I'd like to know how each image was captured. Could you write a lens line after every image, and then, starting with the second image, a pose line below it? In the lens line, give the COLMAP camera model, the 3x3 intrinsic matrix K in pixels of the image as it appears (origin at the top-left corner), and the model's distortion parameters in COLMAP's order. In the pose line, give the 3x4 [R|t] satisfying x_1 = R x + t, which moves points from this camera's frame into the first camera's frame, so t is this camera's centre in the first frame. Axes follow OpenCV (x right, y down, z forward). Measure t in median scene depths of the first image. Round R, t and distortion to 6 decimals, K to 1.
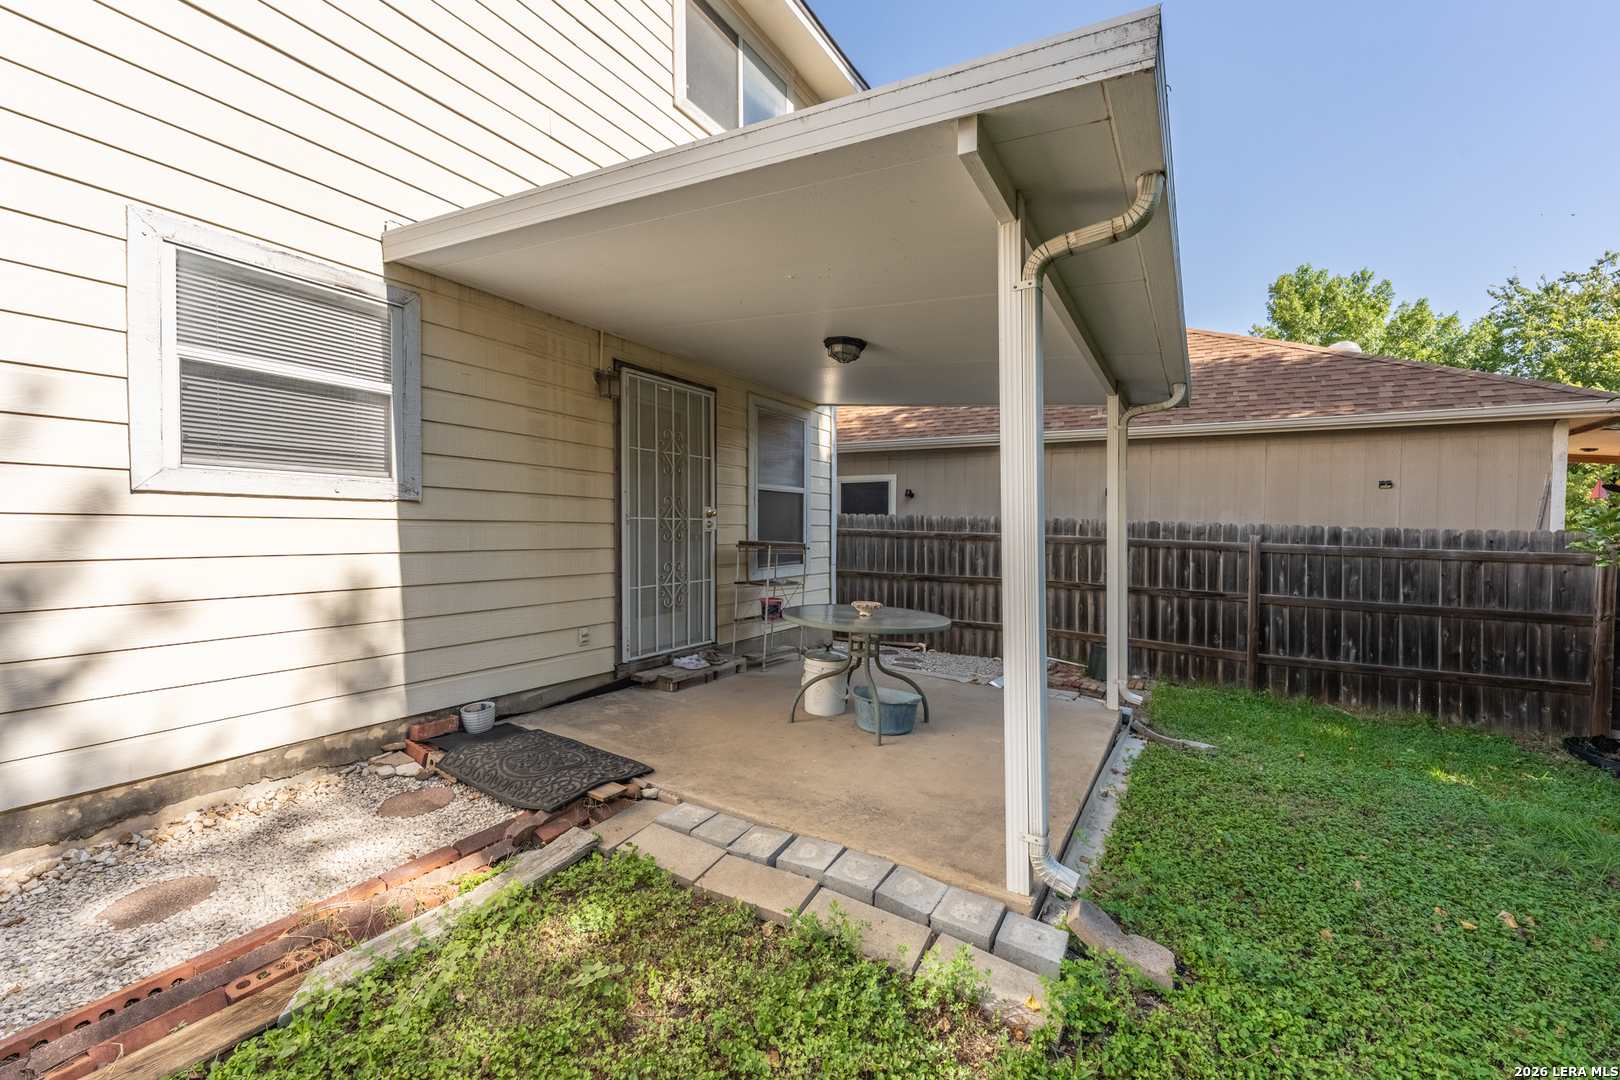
lens RADIAL K [[660.9, 0, 821.4], [0, 660.9, 536.2], [0, 0, 1]] dist [0.000836, -0.000158]
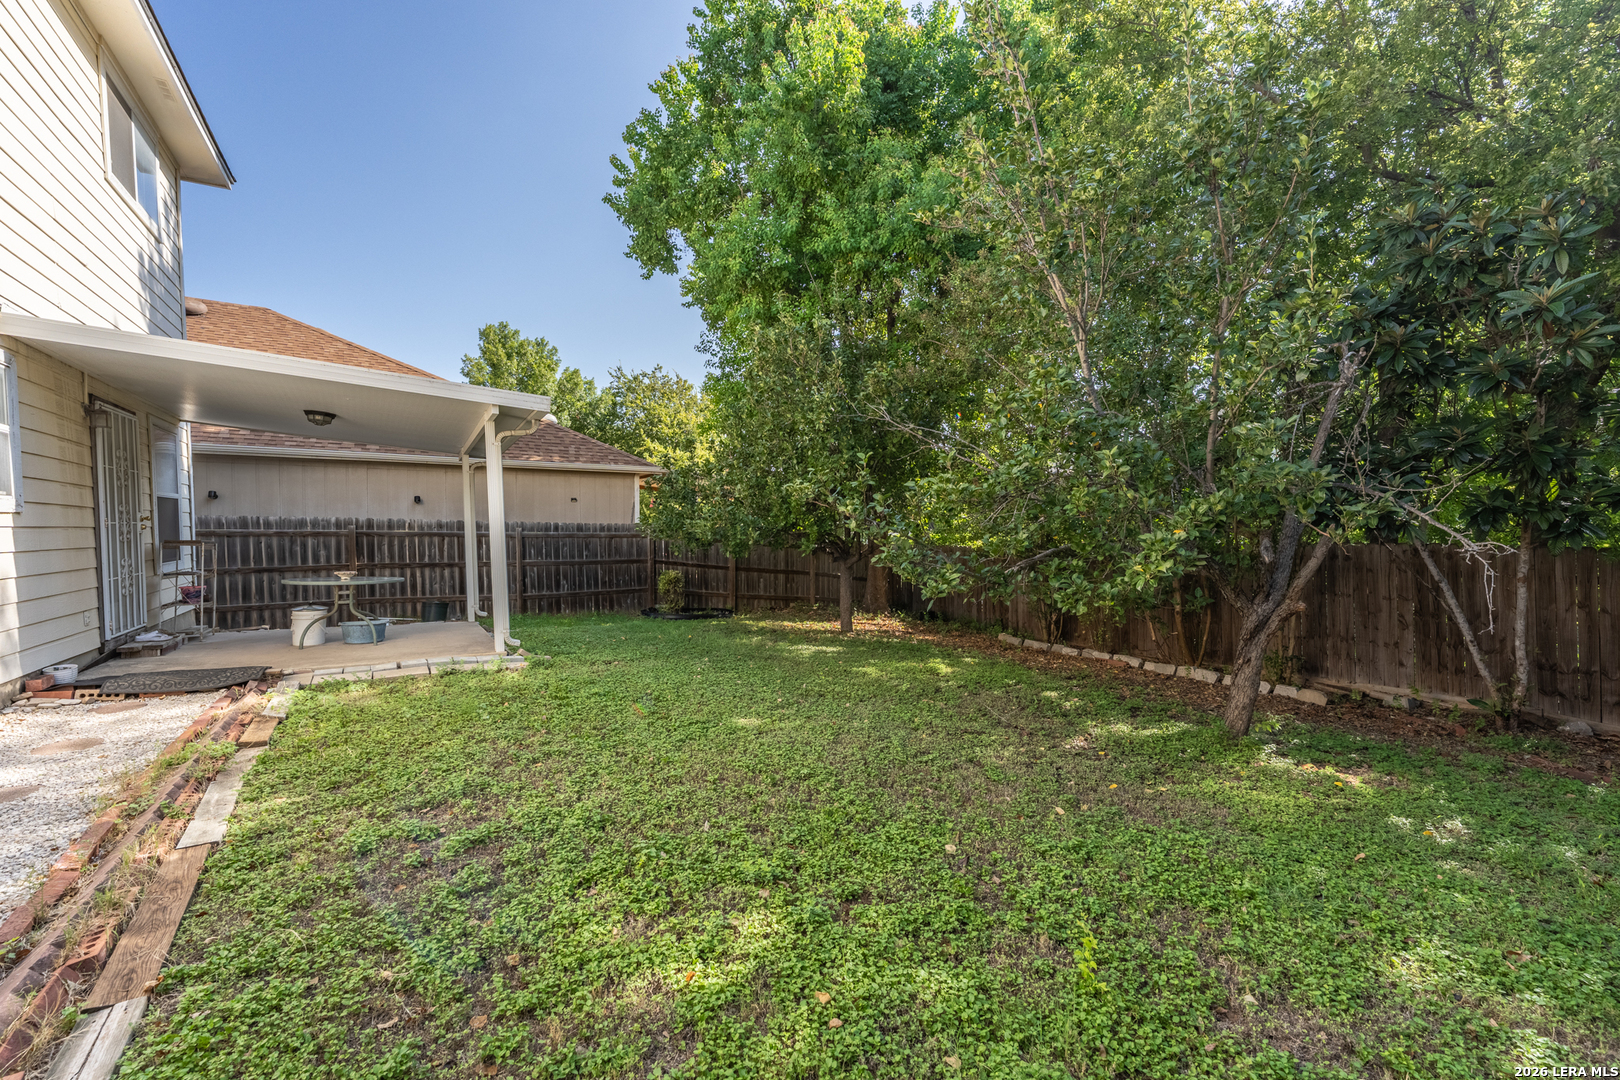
lens RADIAL K [[660.9, 0, 812.6], [0, 660.9, 544.7], [0, 0, 1]] dist [0.000836, -0.000158]
pose [[0.469345, -0.041398, 0.882044, -0.605612], [0.022634, 0.999136, 0.034849, -0.000126], [-0.882725, 0.003608, 0.469876, -0.595153]]
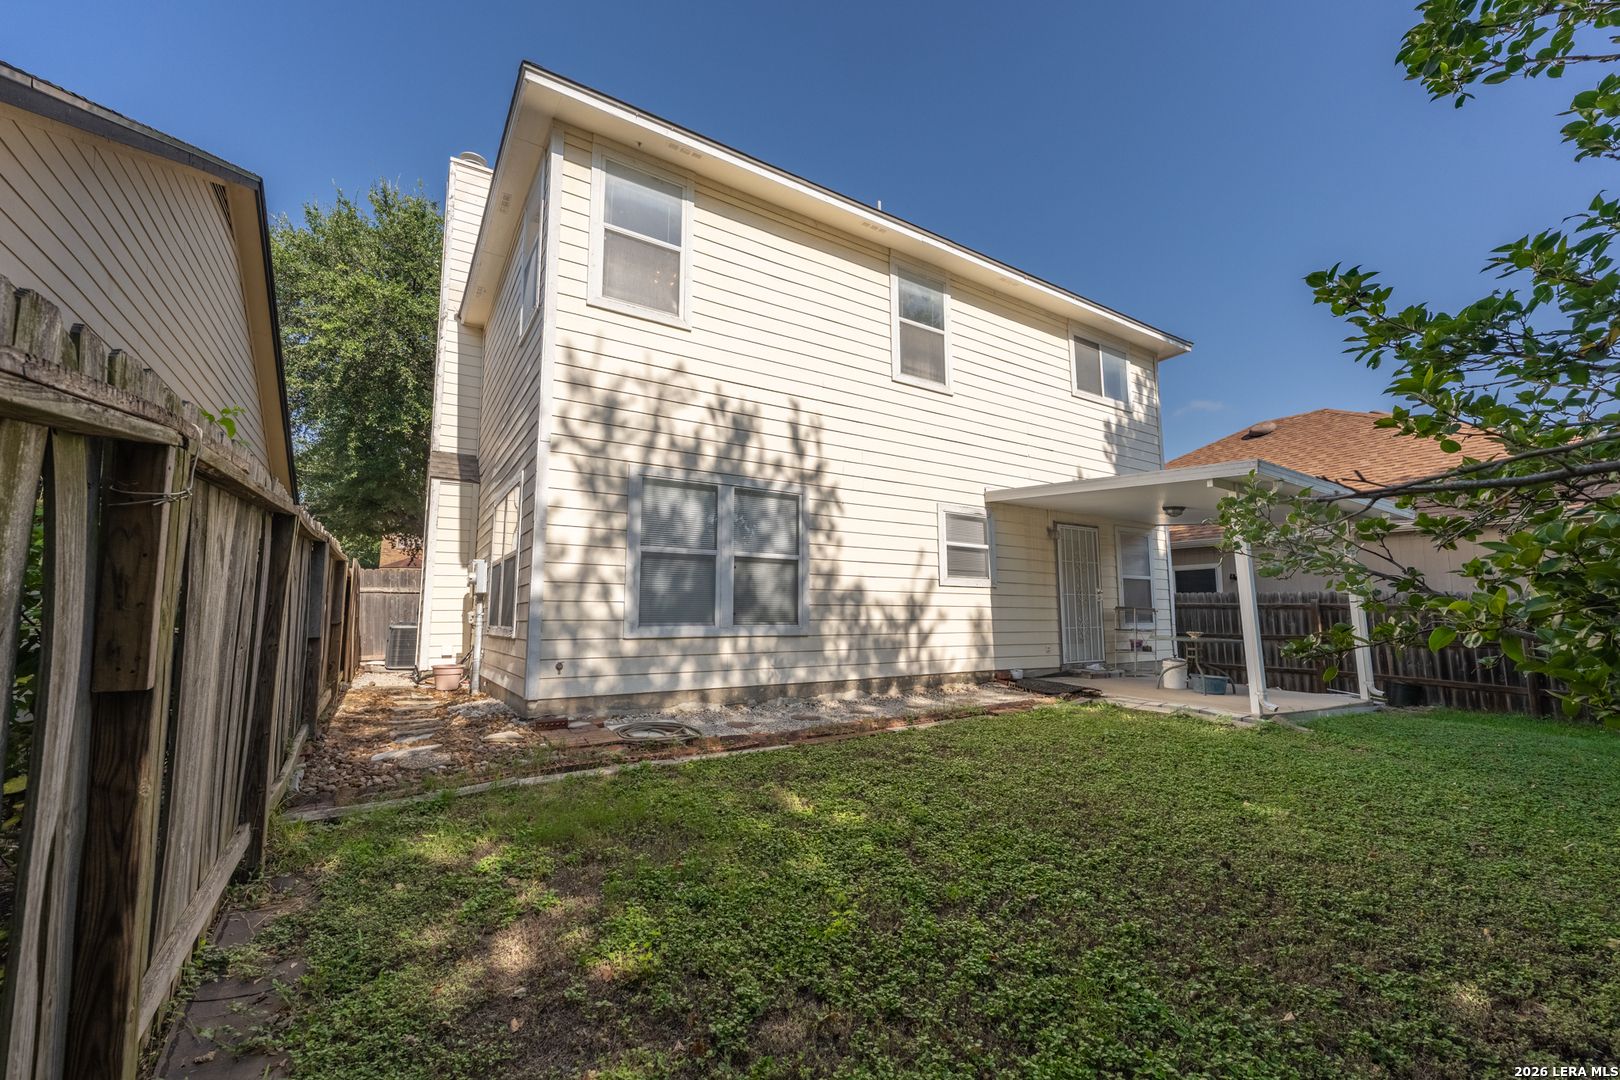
lens RADIAL K [[660.9, 0, 811.7], [0, 660.9, 539.0], [0, 0, 1]] dist [0.000836, -0.000158]
pose [[0.891622, -0.058755, -0.448951, -0.039192], [-0.000257, 0.991479, -0.130266, 0.057656], [0.452780, 0.116264, 0.884010, -0.991688]]
